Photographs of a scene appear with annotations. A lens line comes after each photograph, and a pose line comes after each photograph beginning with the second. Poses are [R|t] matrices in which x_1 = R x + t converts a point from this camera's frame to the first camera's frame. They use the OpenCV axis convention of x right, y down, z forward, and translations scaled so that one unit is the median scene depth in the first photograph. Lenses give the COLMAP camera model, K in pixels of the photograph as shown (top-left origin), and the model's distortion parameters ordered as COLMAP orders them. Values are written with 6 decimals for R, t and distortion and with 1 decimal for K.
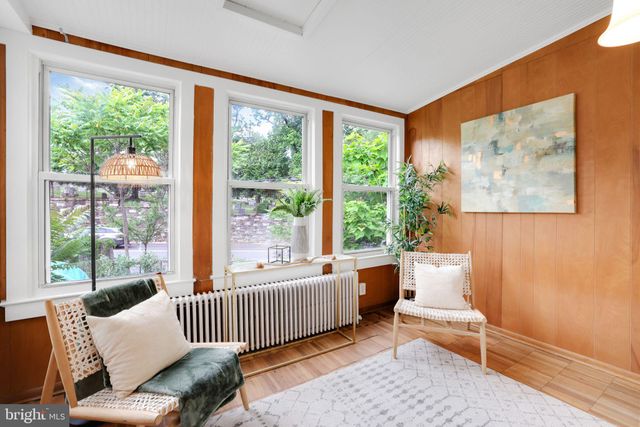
lens RADIAL K [[284.3, 0, 320.2], [0, 284.3, 209.7], [0, 0, 1]] dist [0.001907, 0.000815]
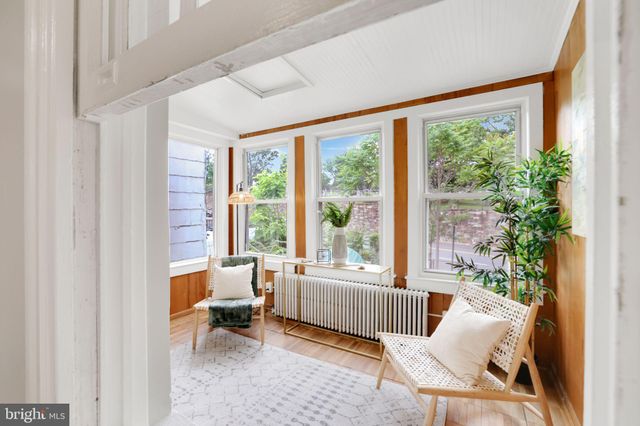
lens RADIAL K [[284.3, 0, 319.3], [0, 284.3, 210.6], [0, 0, 1]] dist [0.001907, 0.000815]
pose [[0.457513, 0.008783, -0.889160, 0.971687], [-0.005912, 0.999959, 0.006836, -0.051971], [0.889184, 0.002129, 0.457546, 0.406466]]
